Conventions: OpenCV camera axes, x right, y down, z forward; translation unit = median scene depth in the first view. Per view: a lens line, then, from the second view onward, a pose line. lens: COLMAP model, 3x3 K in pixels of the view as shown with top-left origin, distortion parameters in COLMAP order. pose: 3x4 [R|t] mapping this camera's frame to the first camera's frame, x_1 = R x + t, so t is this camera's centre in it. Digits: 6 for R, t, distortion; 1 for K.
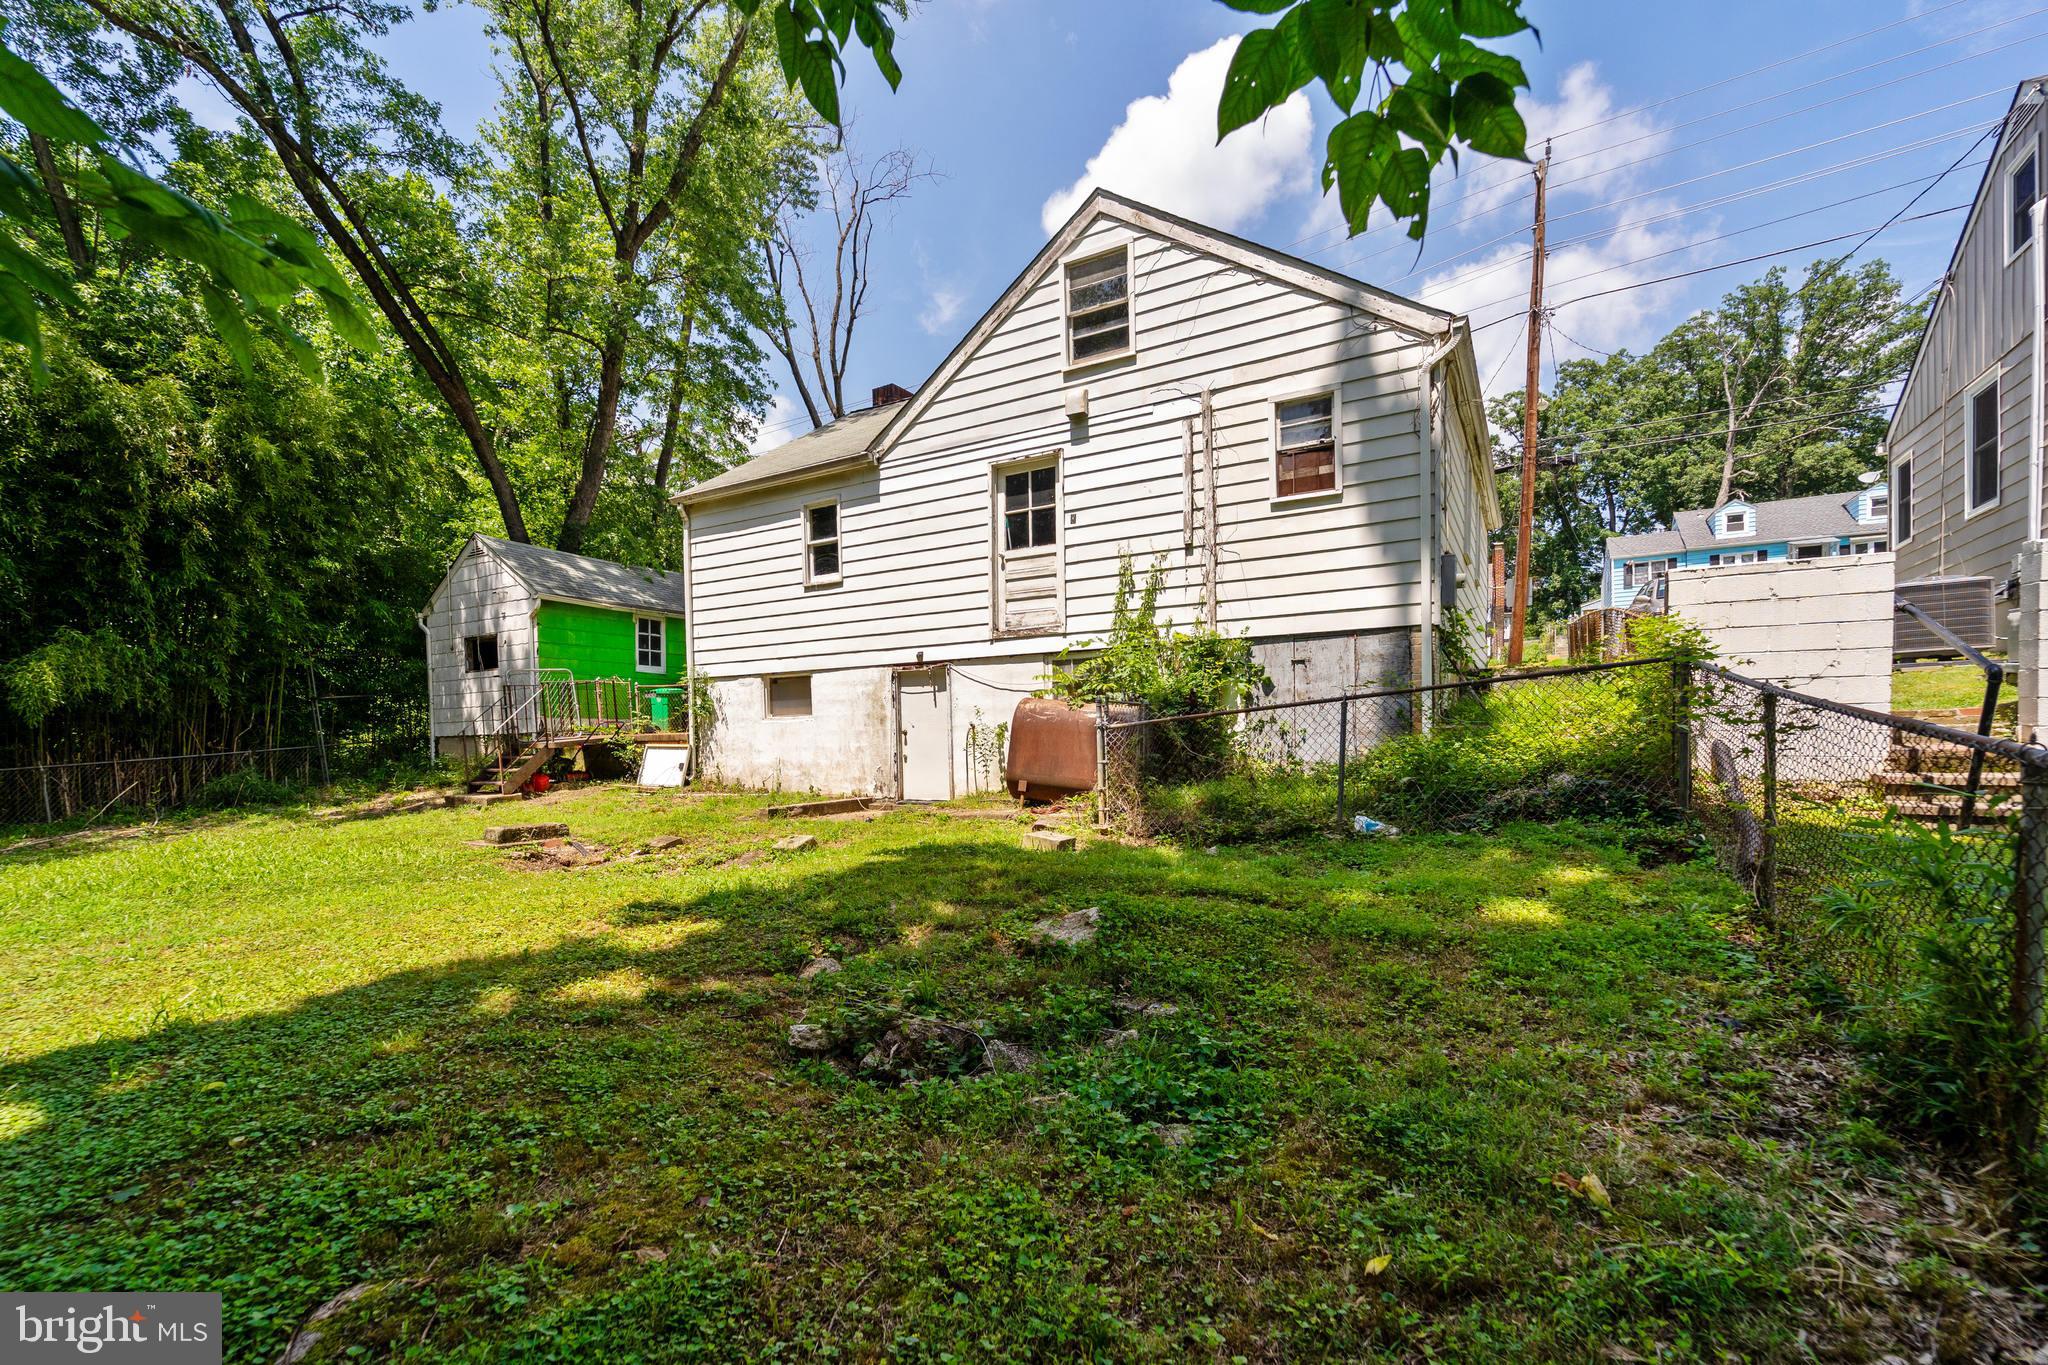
lens RADIAL K [[840.9, 0, 972.9], [0, 840.9, 747.7], [0, 0, 1]] dist [0.000295, -0.001560]
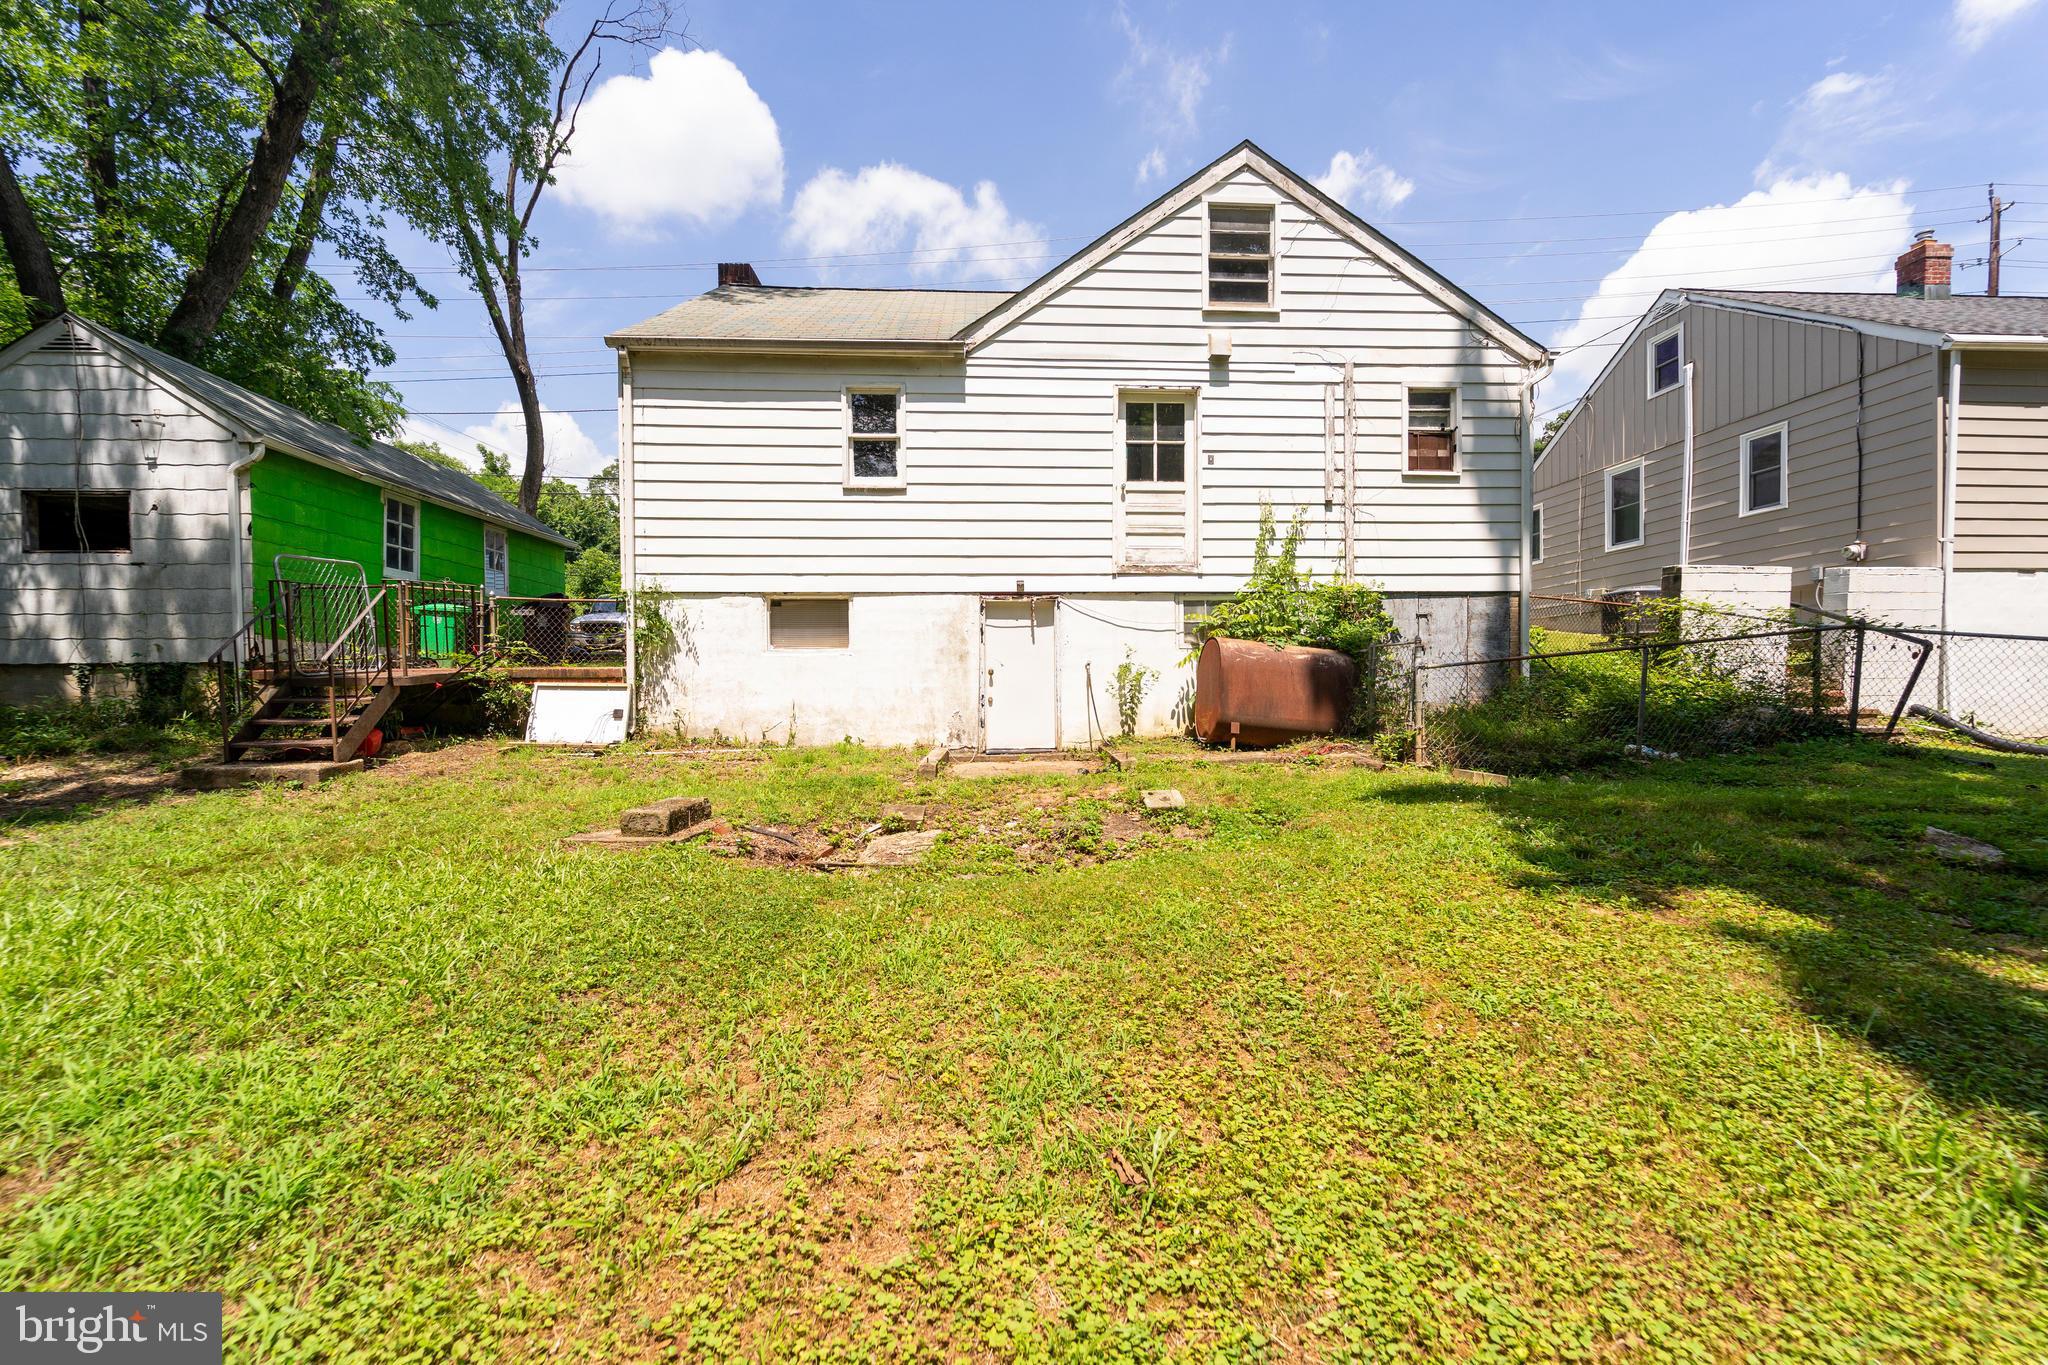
lens RADIAL K [[840.9, 0, 1020.9], [0, 840.9, 690.3], [0, 0, 1]] dist [0.000295, -0.001560]
pose [[0.838494, 0.009447, 0.544829, -0.595030], [-0.002550, 0.999907, -0.013413, 0.014233], [-0.544905, 0.009857, 0.838440, 0.285240]]
